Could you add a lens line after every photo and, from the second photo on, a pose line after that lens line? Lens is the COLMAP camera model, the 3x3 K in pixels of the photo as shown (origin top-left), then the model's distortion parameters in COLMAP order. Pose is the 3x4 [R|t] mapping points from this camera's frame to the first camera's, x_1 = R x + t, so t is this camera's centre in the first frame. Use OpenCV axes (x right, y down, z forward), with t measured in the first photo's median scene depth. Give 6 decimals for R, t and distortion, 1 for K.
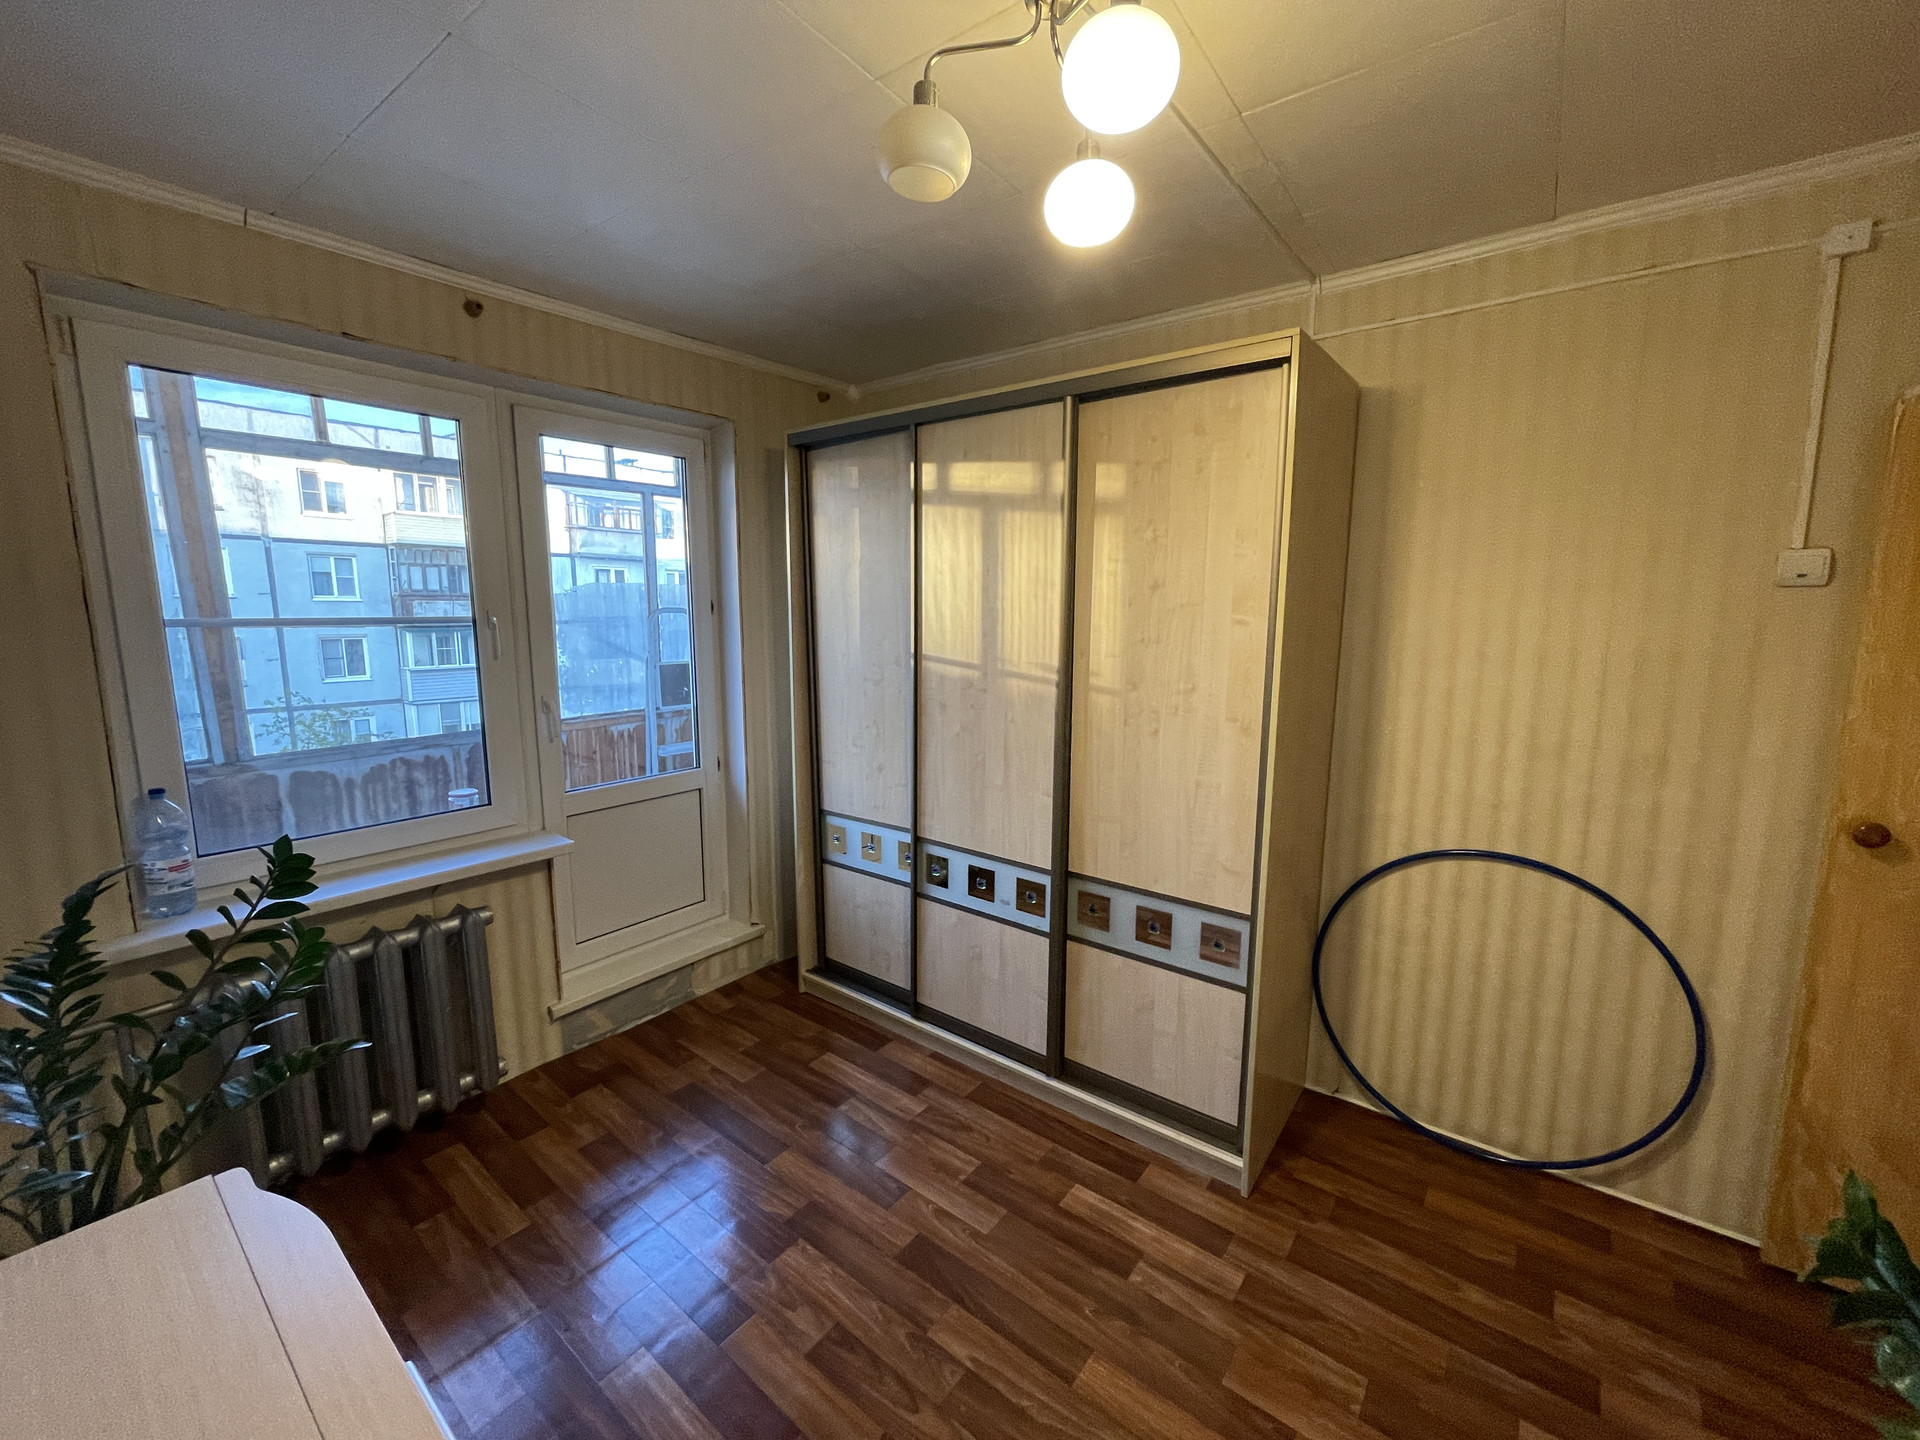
lens RADIAL K [[762.7, 0, 951.6], [0, 762.7, 720.4], [0, 0, 1]] dist [-0.001880, 0.000234]
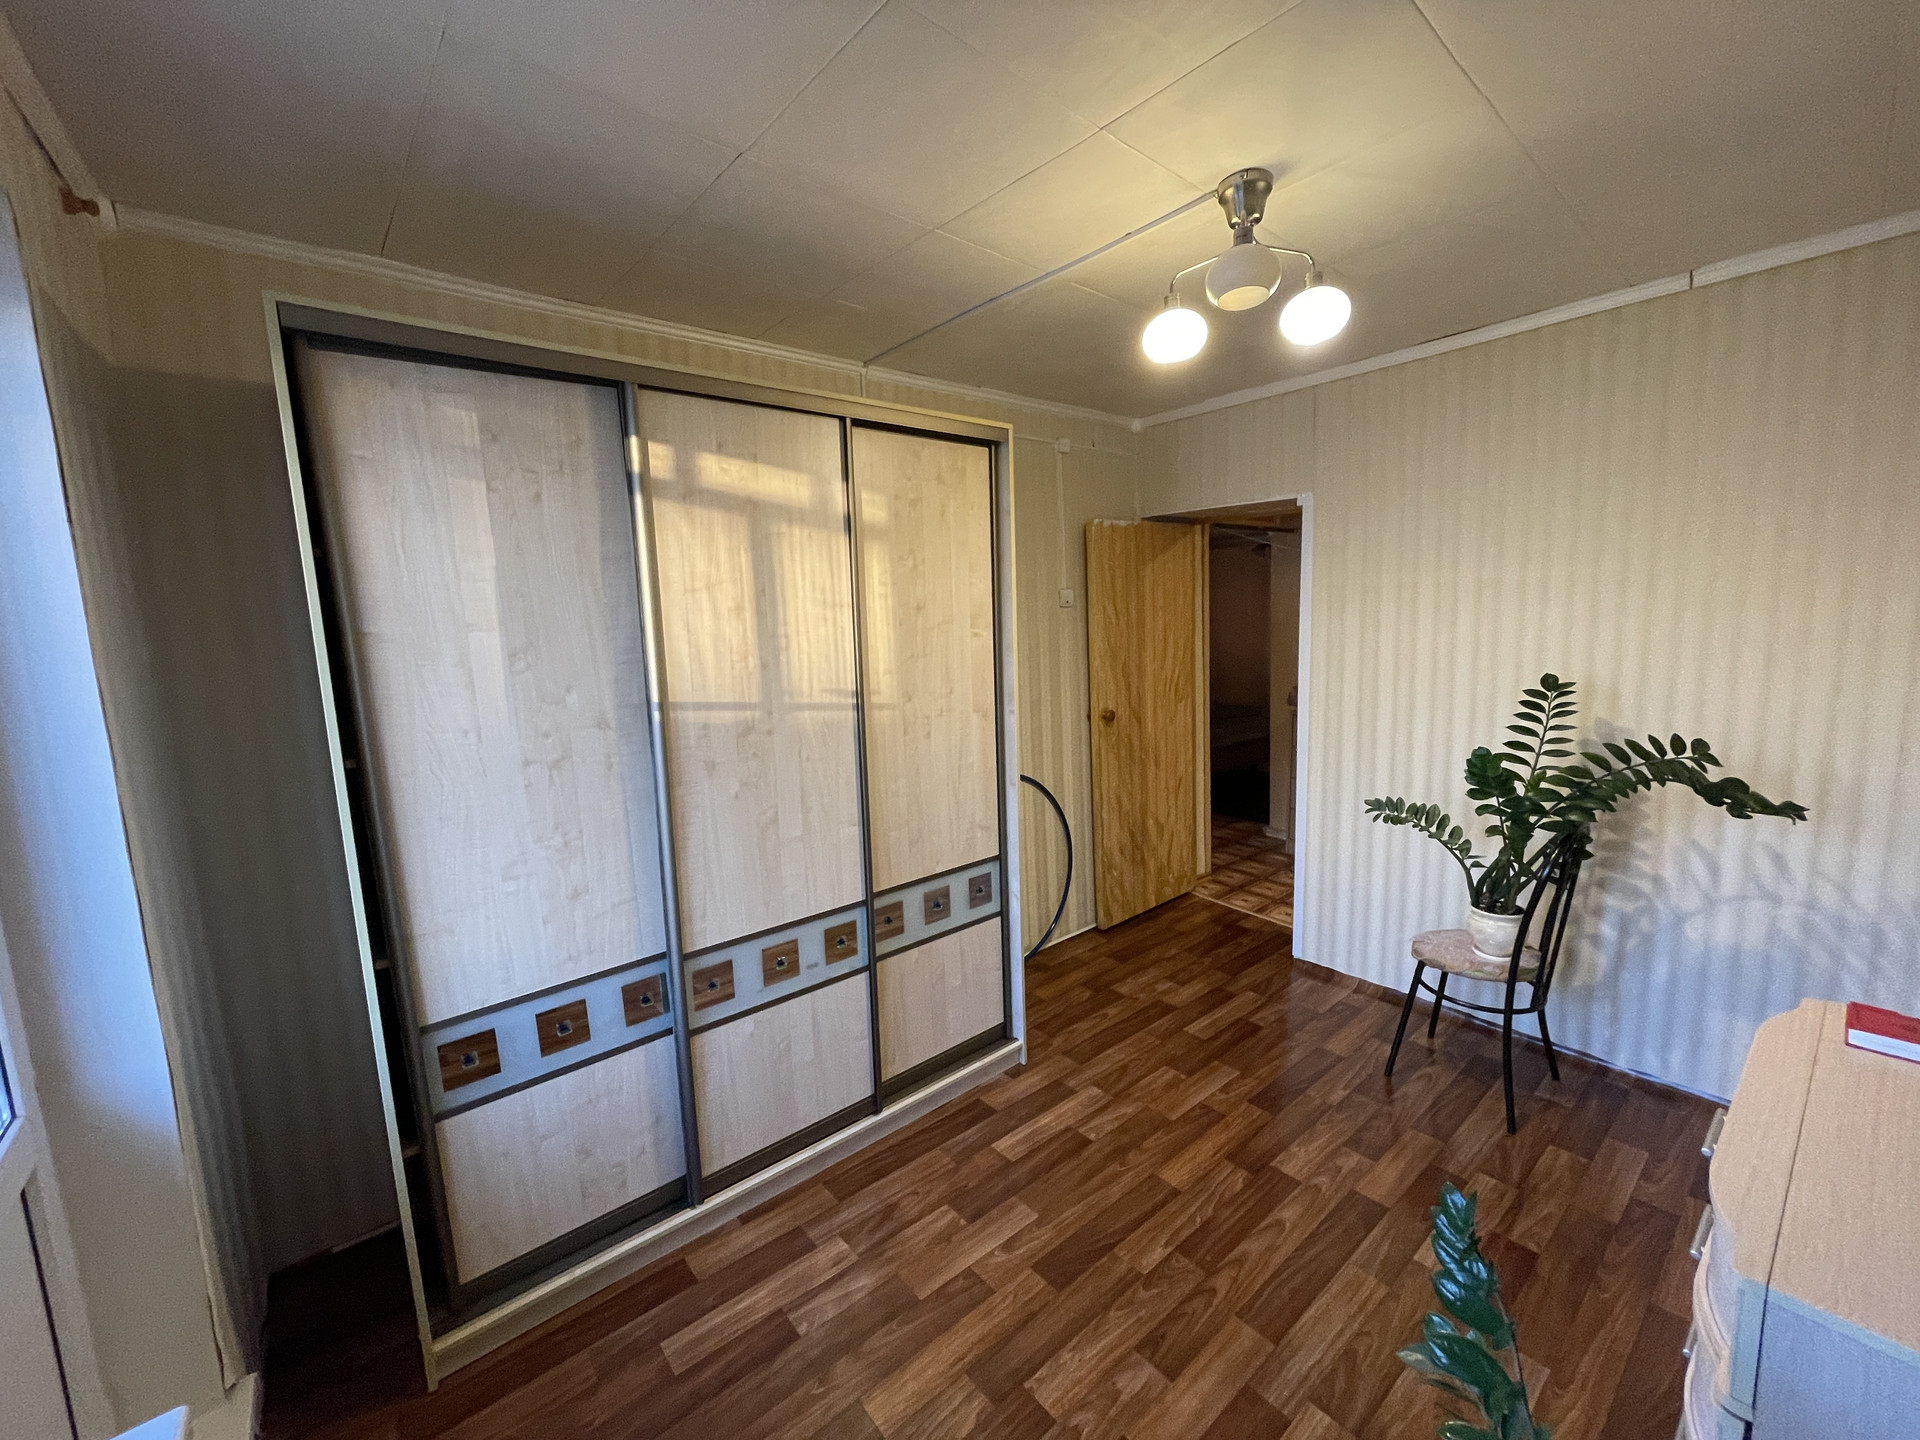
lens RADIAL K [[772.9, 0, 953.9], [0, 772.9, 719.5], [0, 0, 1]] dist [0.004705, -0.000166]
pose [[0.218147, -0.136847, 0.966274, -0.798204], [0.184566, 0.978037, 0.096845, -0.106182], [-0.958304, 0.157214, 0.238613, 0.649099]]
